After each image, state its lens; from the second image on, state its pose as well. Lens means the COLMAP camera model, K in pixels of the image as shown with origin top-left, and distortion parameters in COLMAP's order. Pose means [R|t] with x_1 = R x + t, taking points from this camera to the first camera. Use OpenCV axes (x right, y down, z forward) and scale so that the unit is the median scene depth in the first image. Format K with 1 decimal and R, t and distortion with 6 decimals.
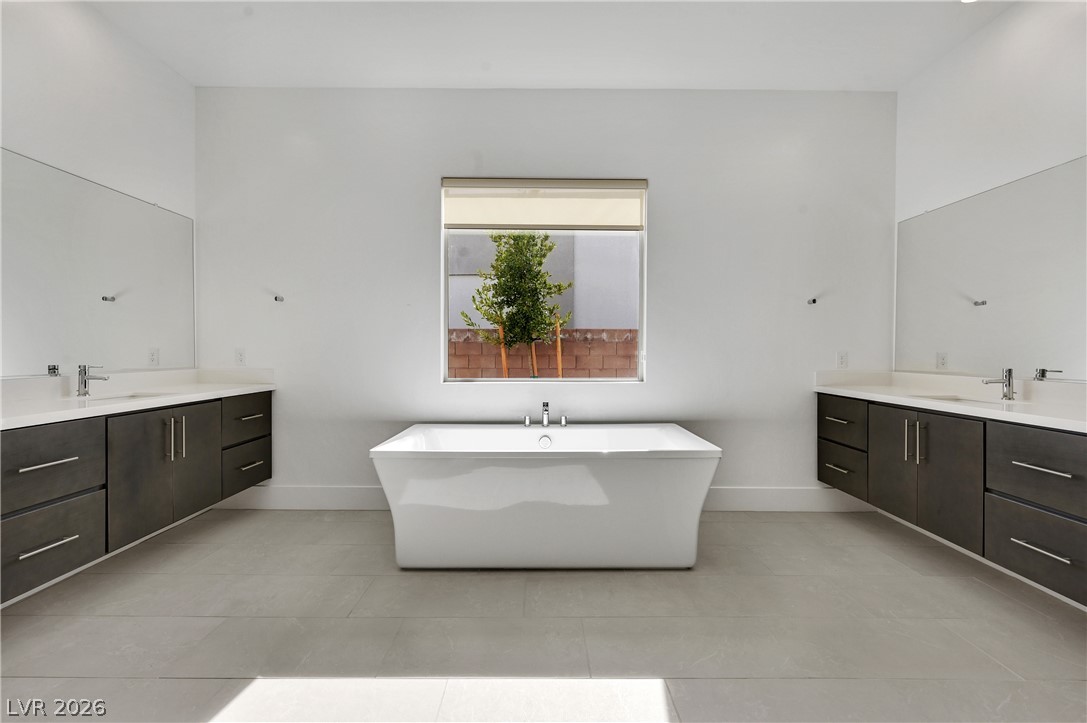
lens RADIAL K [[488.0, 0, 543.5], [0, 488.0, 361.5], [0, 0, 1]] dist [0.002564, 0.000441]
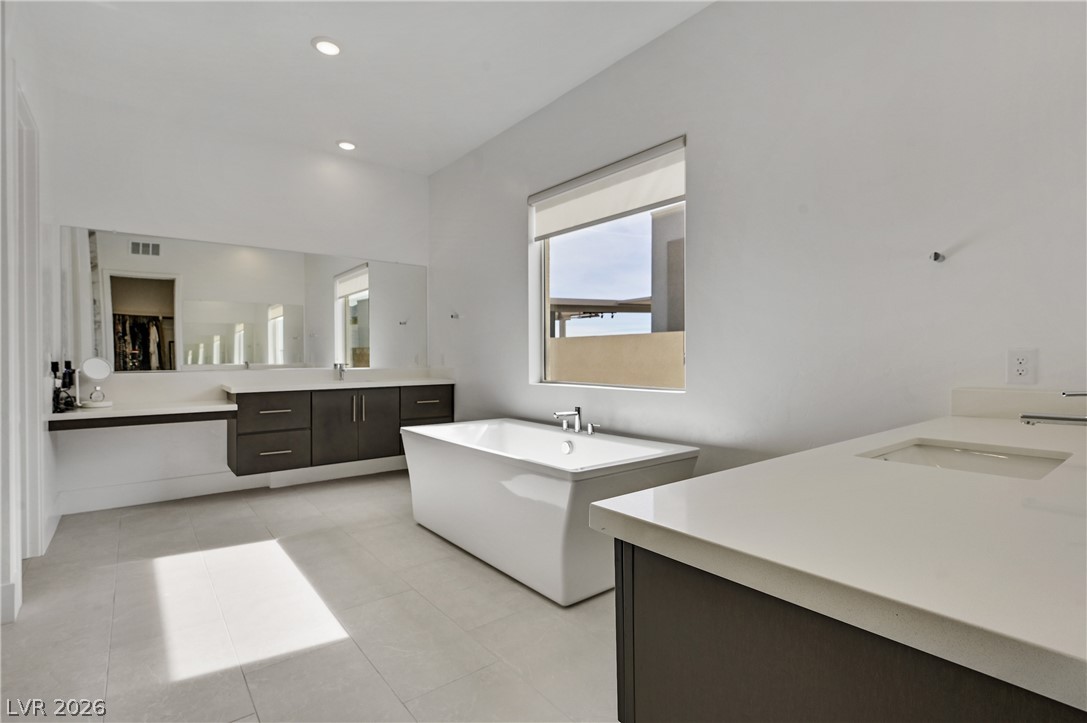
lens RADIAL K [[538.0, 0, 543.5], [0, 538.0, 361.5], [0, 0, 1]] dist [-0.000511, -0.000084]
pose [[0.594510, 0.003139, -0.804082, 0.809315], [-0.007738, 0.999968, -0.001817, -0.002214], [0.804051, 0.007302, 0.594516, 0.318125]]
